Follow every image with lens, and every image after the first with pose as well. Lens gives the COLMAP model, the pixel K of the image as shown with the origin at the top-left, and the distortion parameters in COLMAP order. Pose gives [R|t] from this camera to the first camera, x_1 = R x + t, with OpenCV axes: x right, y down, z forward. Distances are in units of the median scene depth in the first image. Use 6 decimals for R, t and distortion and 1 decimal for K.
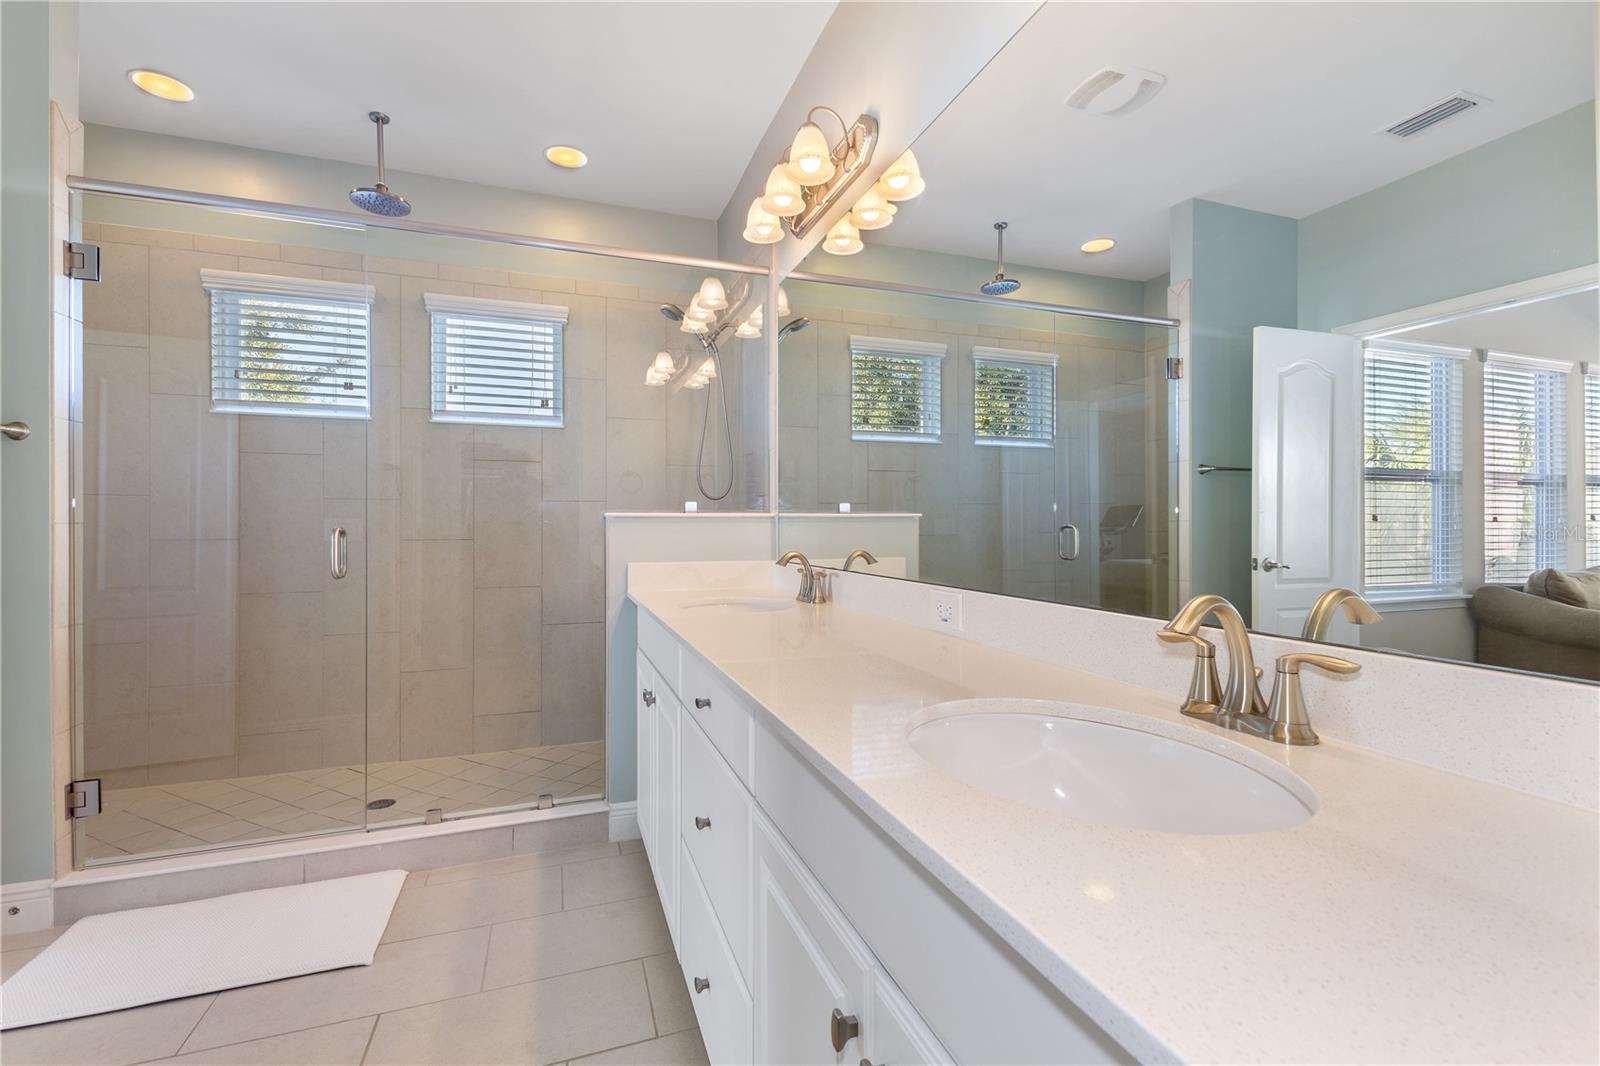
lens RADIAL K [[694.4, 0, 801.3], [0, 694.4, 529.0], [0, 0, 1]] dist [0.001190, -0.000730]
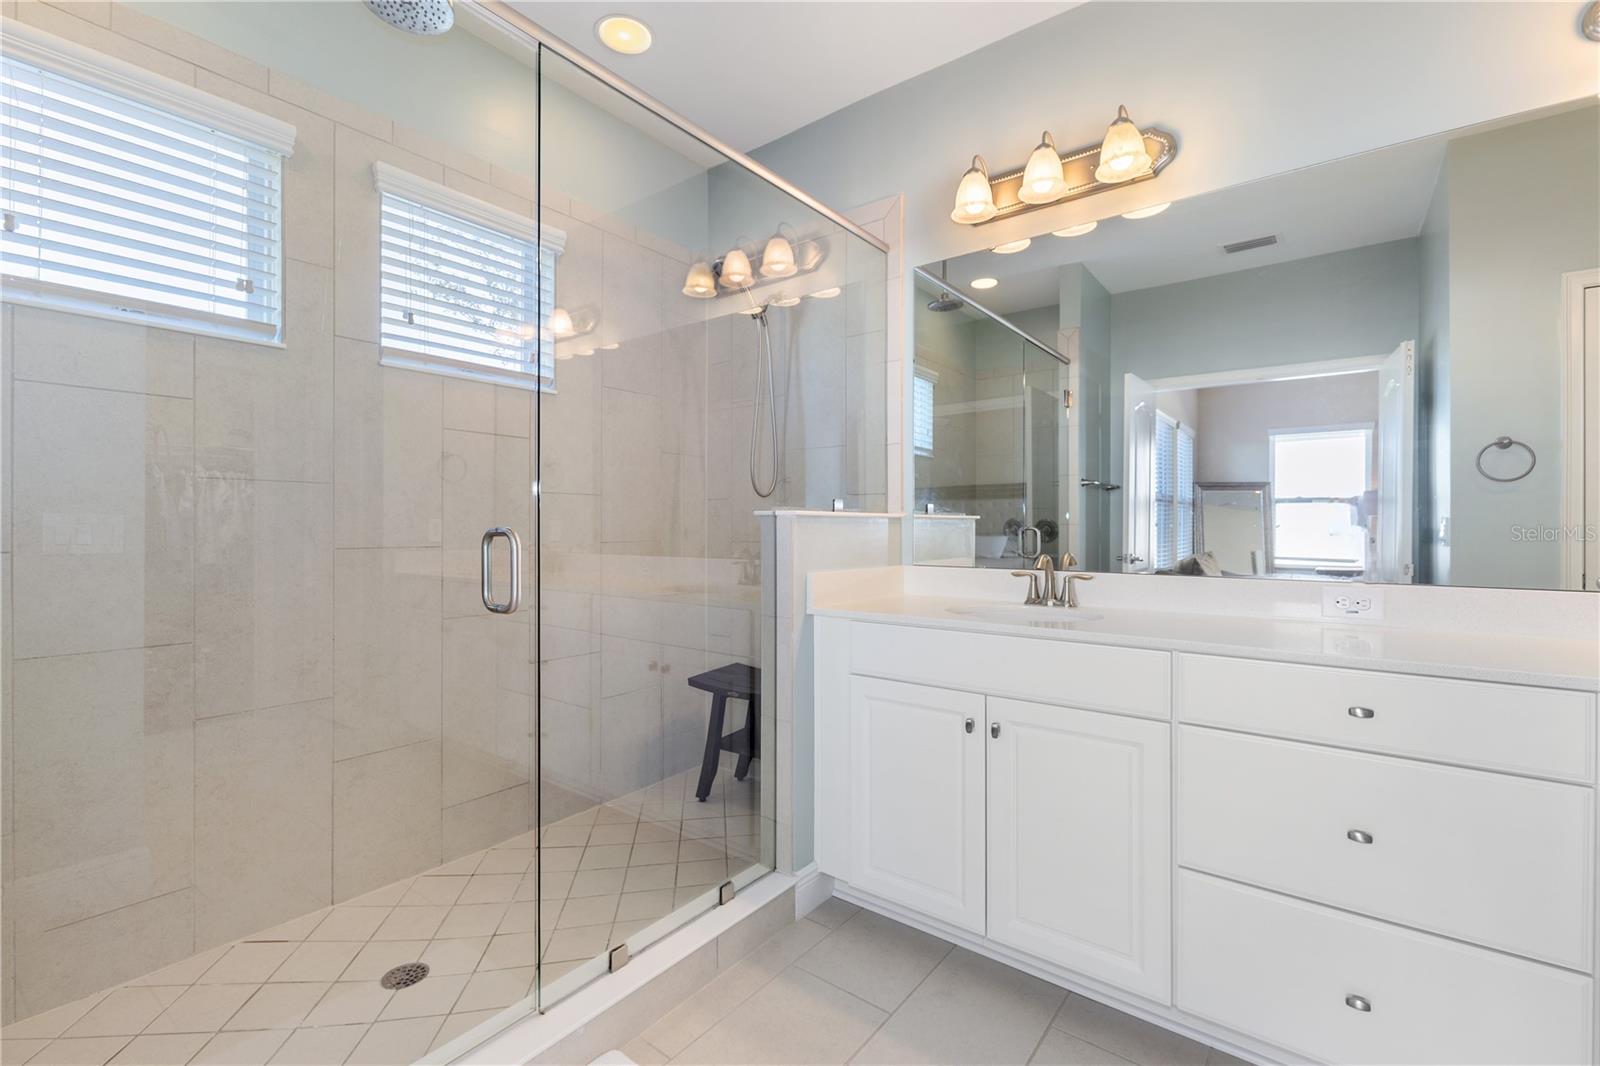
lens RADIAL K [[694.4, 0, 801.3], [0, 694.4, 529.0], [0, 0, 1]] dist [0.001190, -0.000730]
pose [[0.844405, 0.002773, 0.535699, -0.565043], [-0.001280, 0.999994, -0.003159, 0.000128], [-0.535704, 0.001982, 0.844403, 0.255335]]
